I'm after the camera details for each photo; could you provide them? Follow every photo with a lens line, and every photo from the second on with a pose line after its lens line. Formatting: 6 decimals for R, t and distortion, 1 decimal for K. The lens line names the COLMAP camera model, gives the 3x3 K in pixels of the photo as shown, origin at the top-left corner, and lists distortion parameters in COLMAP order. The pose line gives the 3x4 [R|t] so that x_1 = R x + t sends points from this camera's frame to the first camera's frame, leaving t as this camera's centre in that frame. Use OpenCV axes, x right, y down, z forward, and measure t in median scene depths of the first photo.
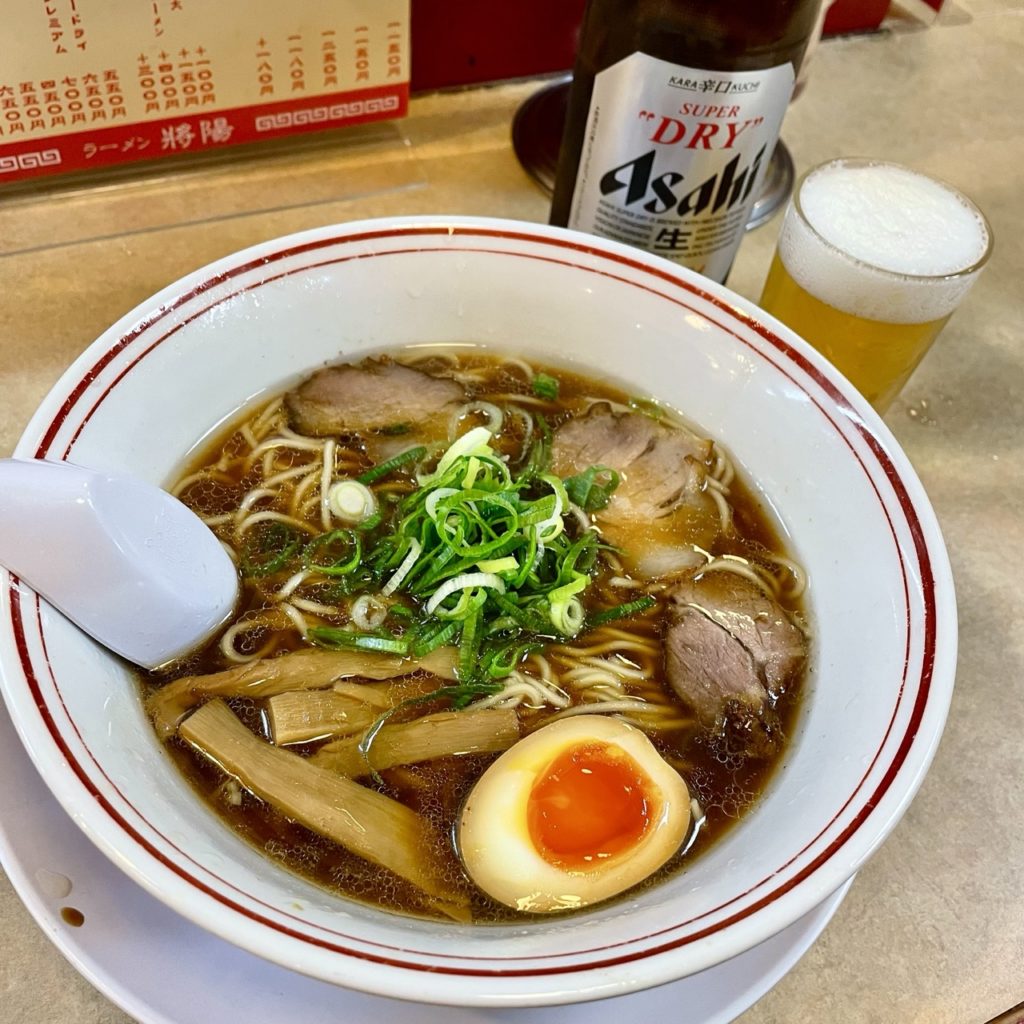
lens RADIAL K [[1054.1, 0, 507.3], [0, 1054.1, 510.7], [0, 0, 1]] dist [0.038120, 0.000000]
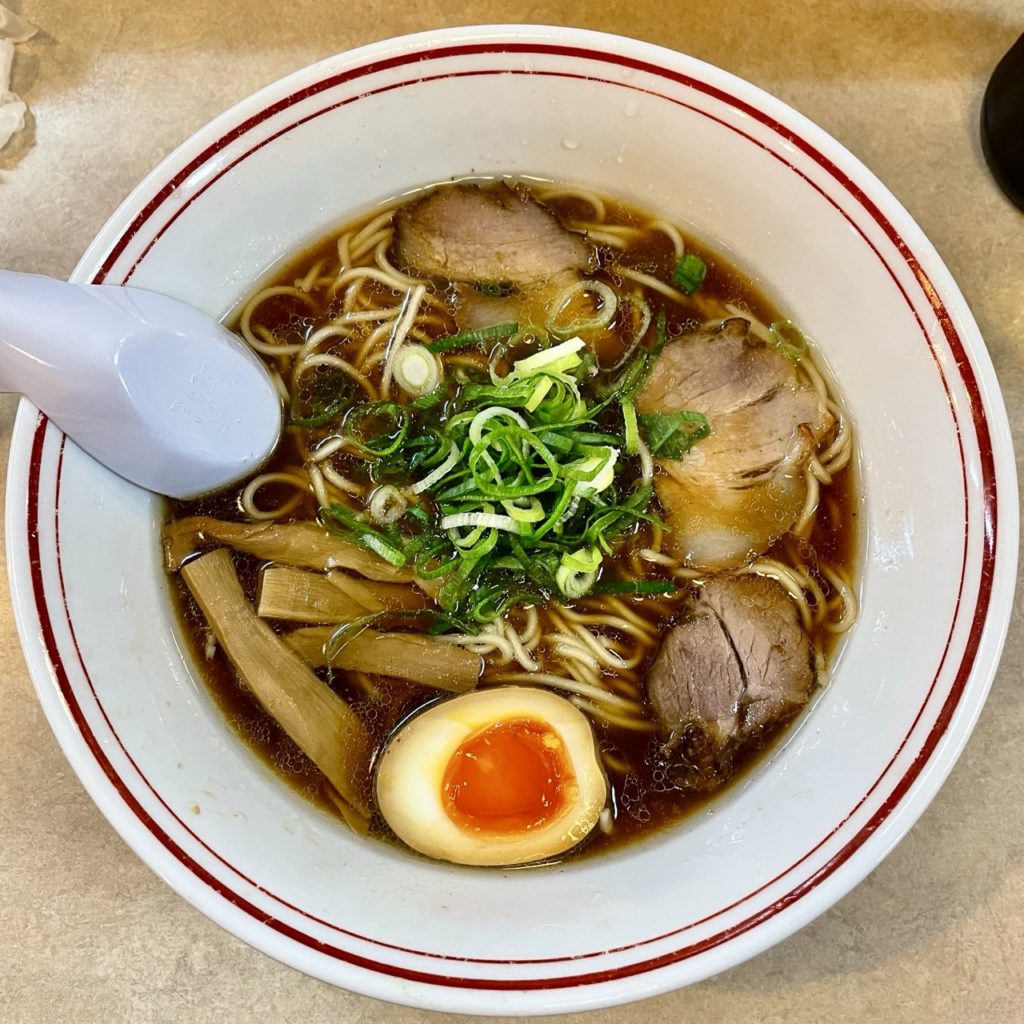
lens RADIAL K [[1054.1, 0, 494.4], [0, 1054.1, 505.6], [0, 0, 1]] dist [0.038120, 0.000000]
pose [[0.914805, 0.361022, -0.181094, 0.124266], [-0.244376, 0.851732, 0.463501, -0.342582], [0.321577, -0.379758, 0.867394, 0.148187]]
